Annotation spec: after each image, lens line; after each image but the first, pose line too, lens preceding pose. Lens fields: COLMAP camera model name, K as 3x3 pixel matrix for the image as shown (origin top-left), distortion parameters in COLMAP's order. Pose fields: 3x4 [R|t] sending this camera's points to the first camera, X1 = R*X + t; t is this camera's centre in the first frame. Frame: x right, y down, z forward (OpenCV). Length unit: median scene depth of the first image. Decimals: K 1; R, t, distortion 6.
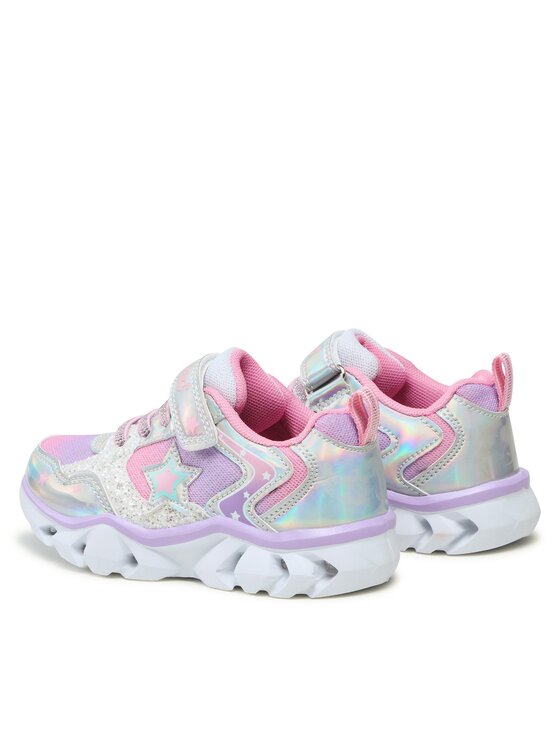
lens RADIAL K [[3525.1, 0, 280.1], [0, 3525.1, 373.0], [0, 0, 1]] dist [0.016244, 0.000000]
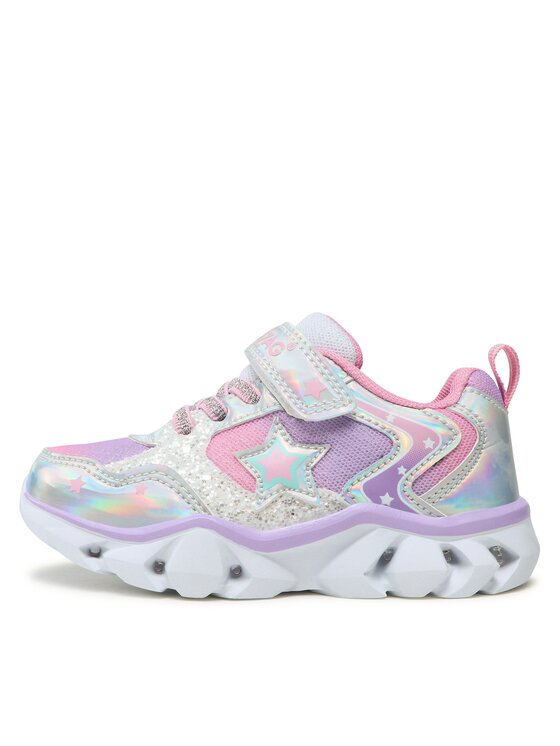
lens RADIAL K [[1080.6, 0, 280.2], [0, 1080.6, 373.2], [0, 0, 1]] dist [-0.063878, 0.000000]
pose [[0.848196, 0.031462, 0.528748, -0.159222], [0.083969, 0.977625, -0.192872, 0.056986], [-0.522985, 0.207991, 0.826575, 0.803098]]
